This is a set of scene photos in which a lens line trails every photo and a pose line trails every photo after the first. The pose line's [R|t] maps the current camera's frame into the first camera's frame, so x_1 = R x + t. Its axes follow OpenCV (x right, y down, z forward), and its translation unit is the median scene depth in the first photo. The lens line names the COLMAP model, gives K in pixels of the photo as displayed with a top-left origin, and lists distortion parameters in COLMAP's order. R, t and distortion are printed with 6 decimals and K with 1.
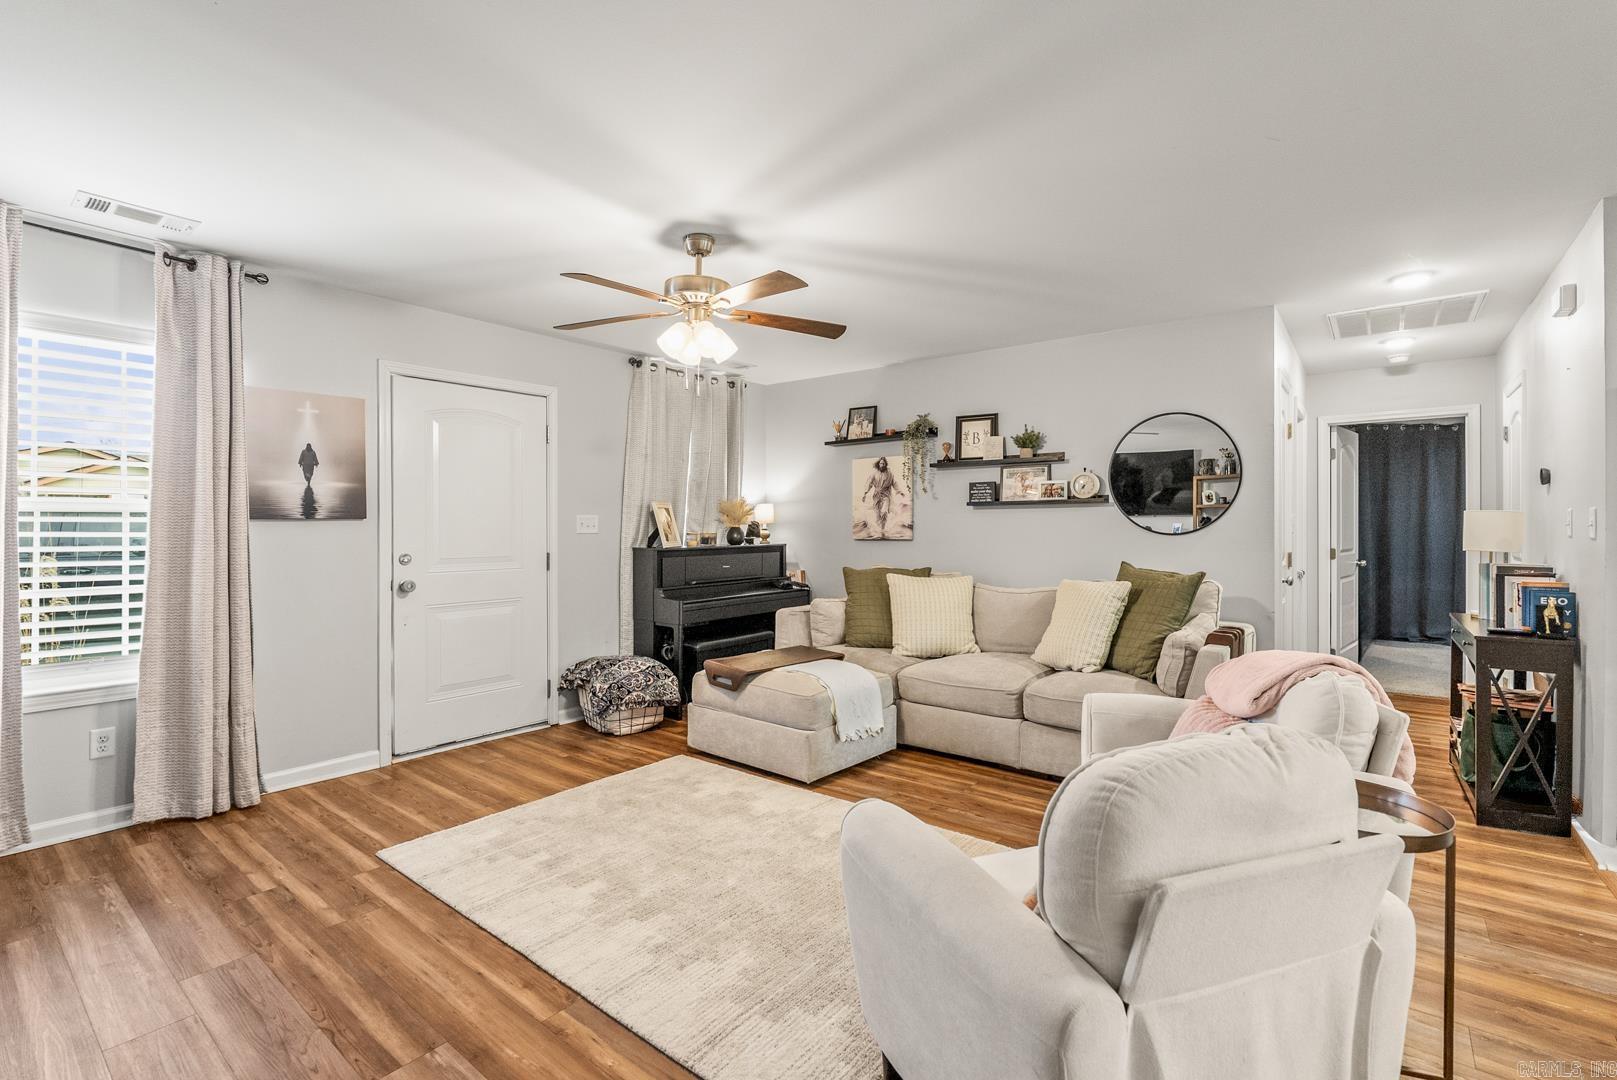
lens RADIAL K [[726.6, 0, 807.1], [0, 726.6, 531.2], [0, 0, 1]] dist [-0.016018, 0.004551]
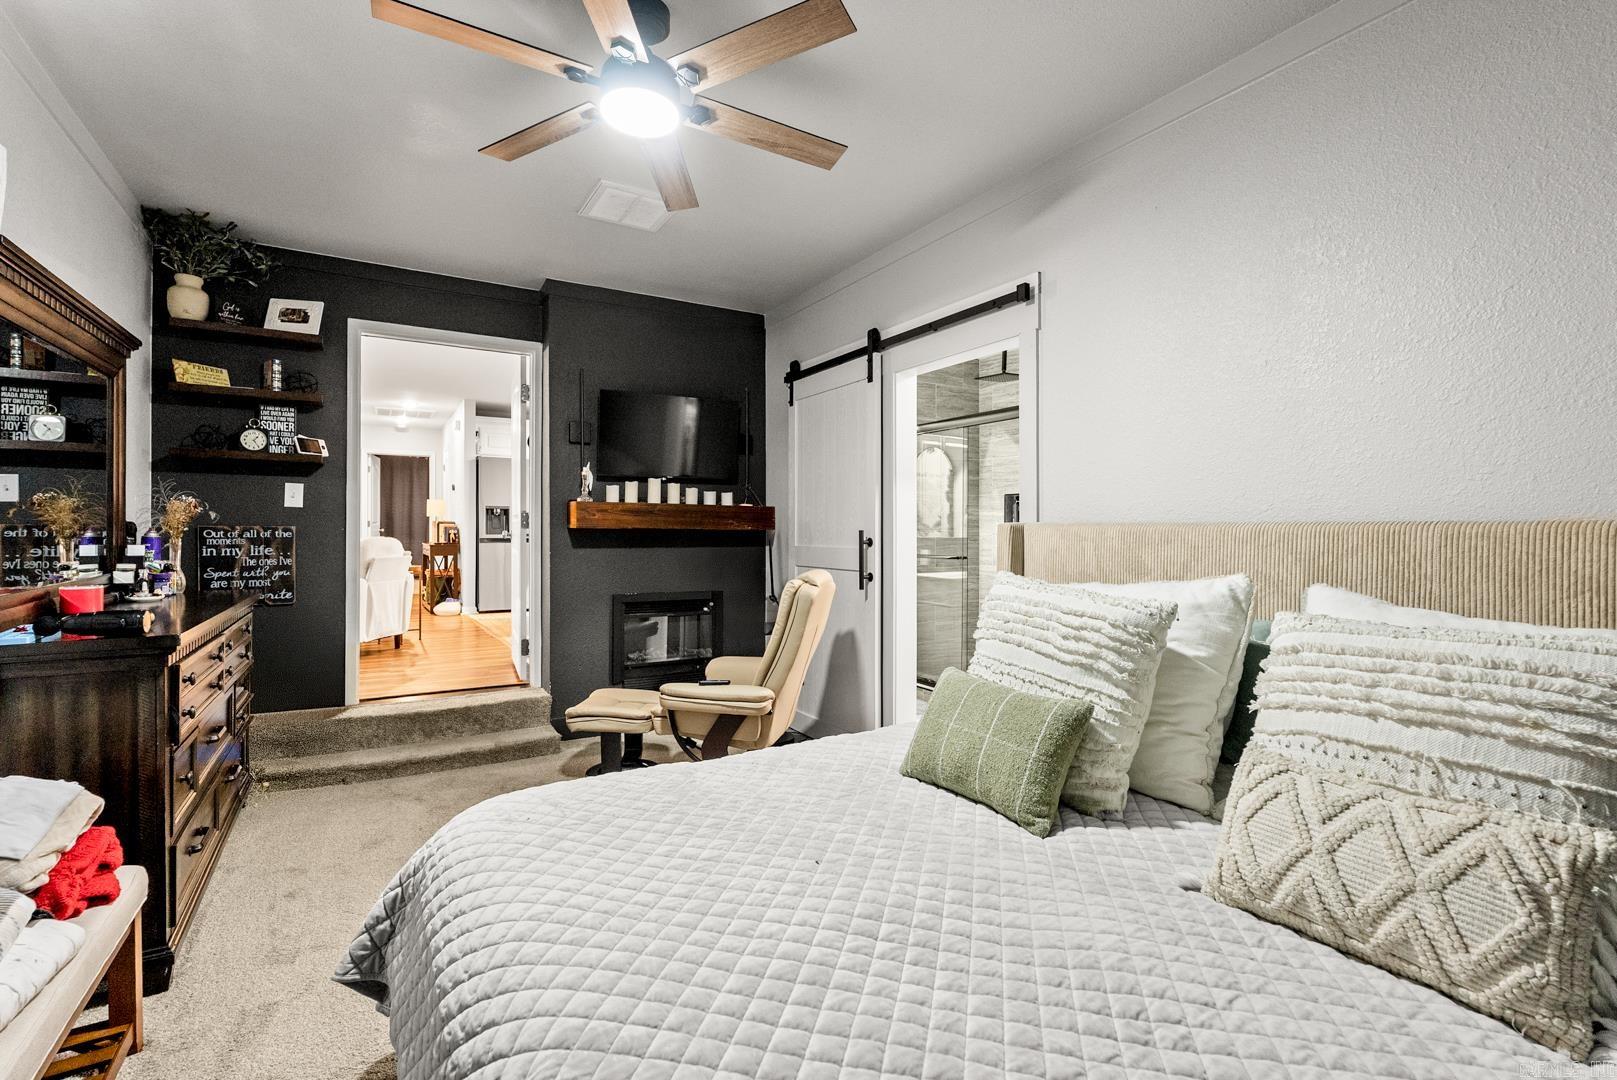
lens RADIAL K [[726.6, 0, 807.1], [0, 726.6, 531.2], [0, 0, 1]] dist [-0.016018, 0.004551]
pose [[0.351646, 0.000402, 0.936133, -0.963694], [0.002226, 0.999997, -0.001265, 0.087328], [-0.936131, 0.002529, 0.351644, -1.107961]]
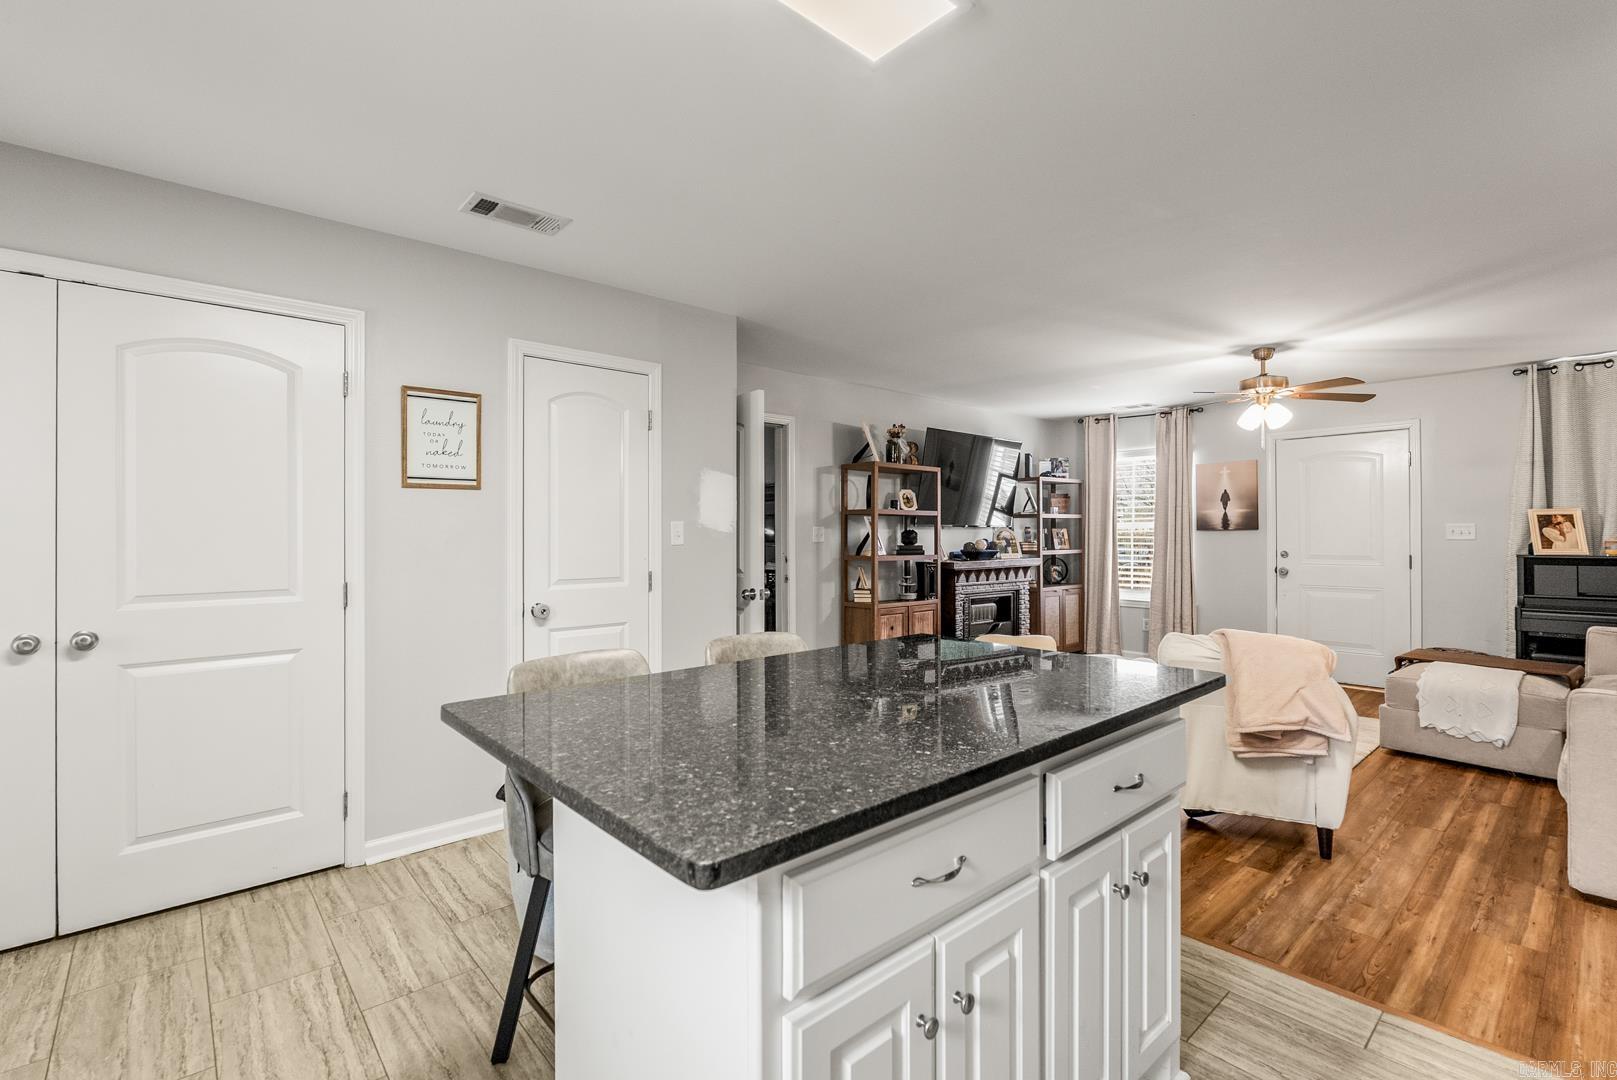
lens RADIAL K [[726.6, 0, 807.1], [0, 726.6, 531.2], [0, 0, 1]] dist [-0.016018, 0.004551]
pose [[-0.175524, -0.001725, -0.984474, 1.332411], [-0.002168, 0.999997, -0.001365, -0.008502], [0.984473, 0.001894, -0.175527, 0.264694]]
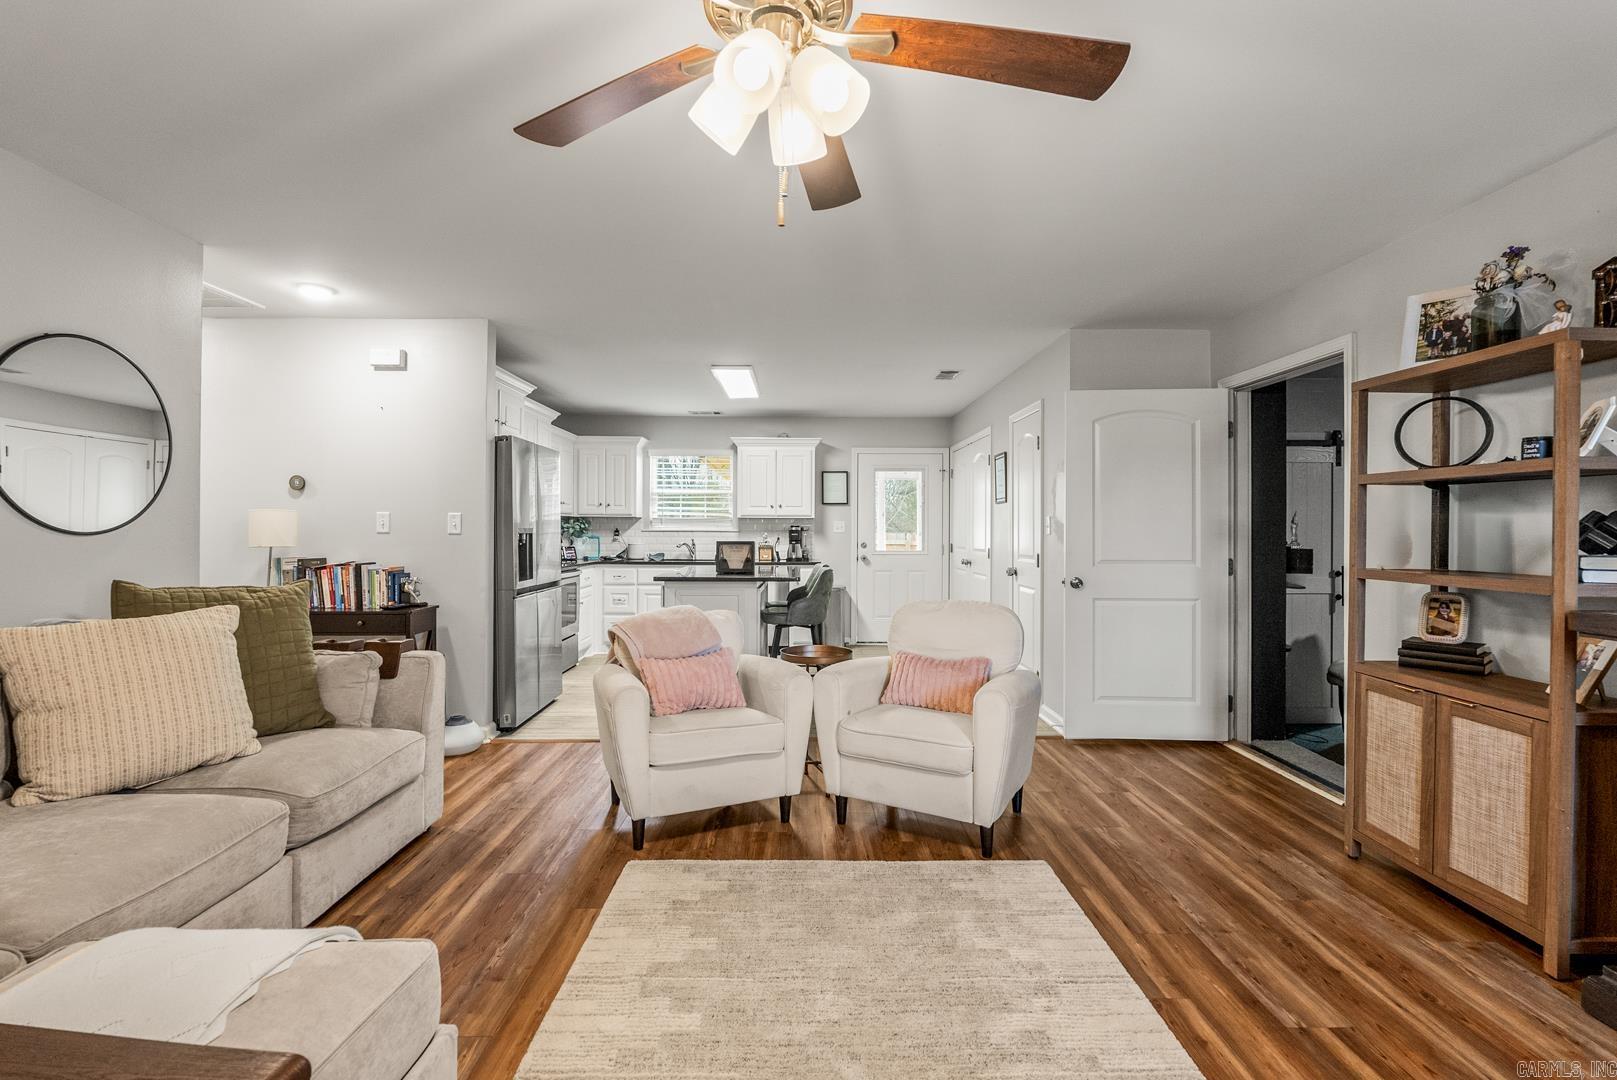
lens RADIAL K [[726.6, 0, 807.1], [0, 726.6, 531.2], [0, 0, 1]] dist [-0.016018, 0.004551]
pose [[-0.630181, -0.003860, 0.776439, -0.429872], [-0.000402, 0.999989, 0.004645, -0.001026], [-0.776448, 0.002616, -0.630176, 1.084883]]
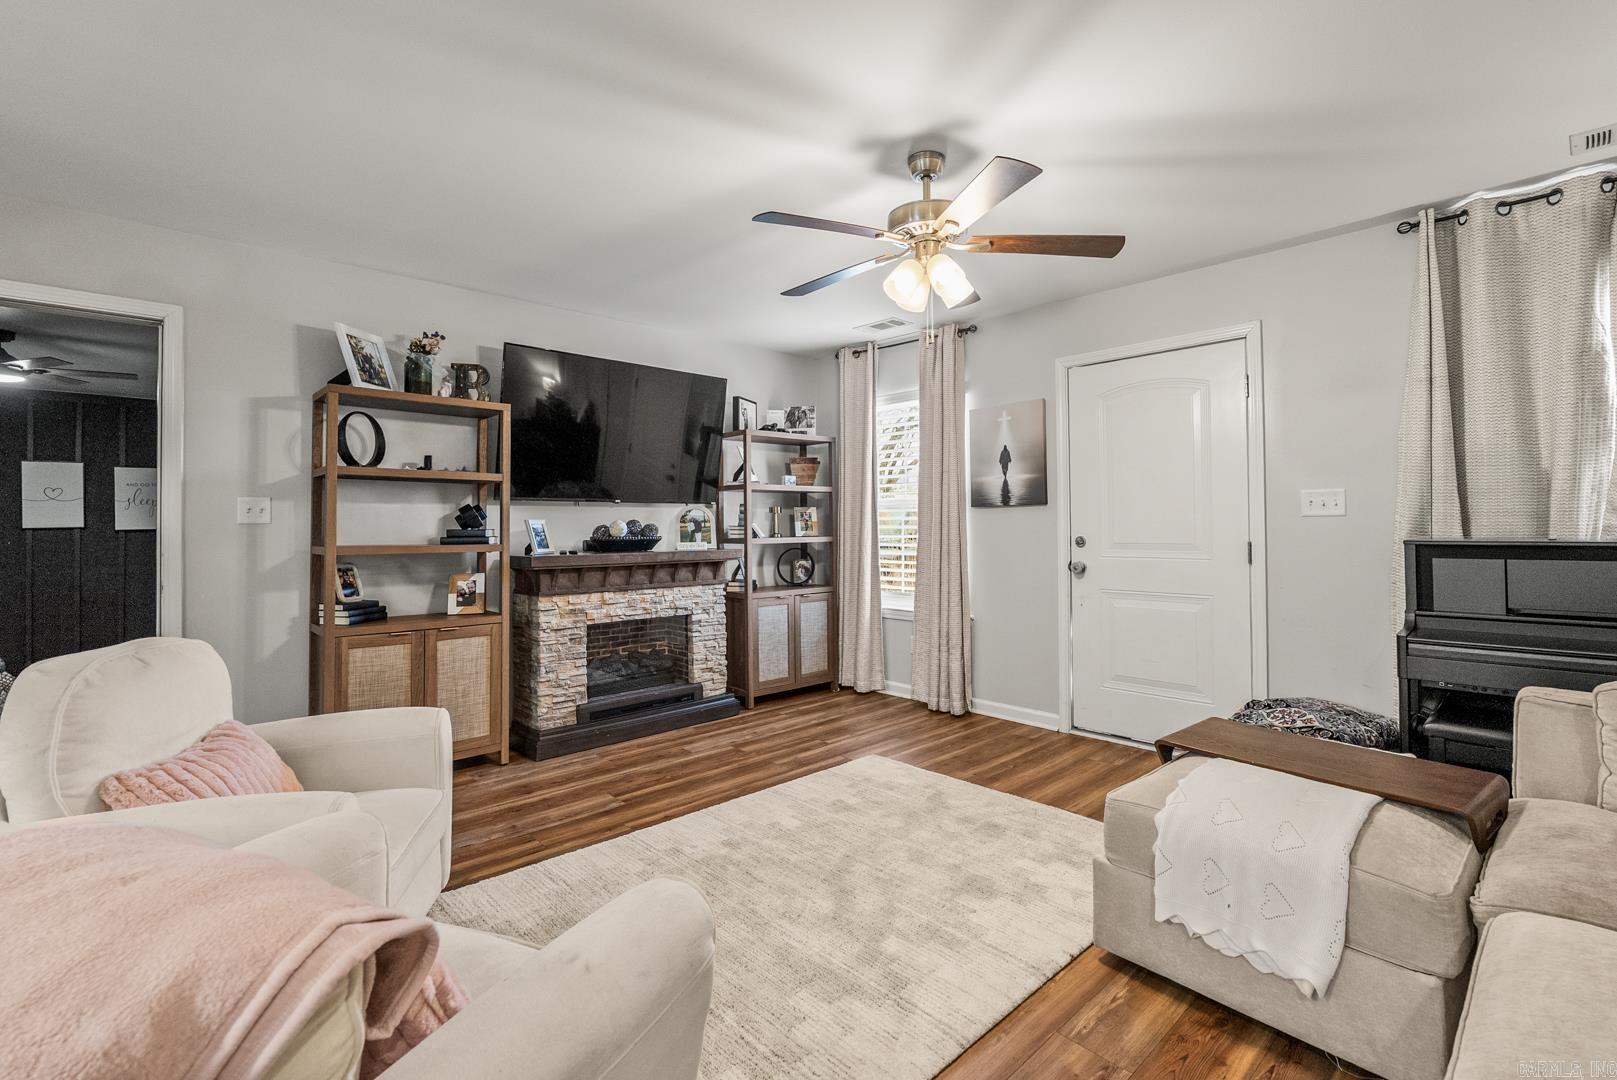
lens RADIAL K [[729.5, 0, 810.5], [0, 729.5, 512.7], [0, 0, 1]] dist [-0.019989, 0.007283]
pose [[-0.147454, -0.015015, -0.988955, 0.595849], [0.000716, 0.999883, -0.015288, 0.014075], [0.989069, -0.002962, -0.147426, 0.851194]]
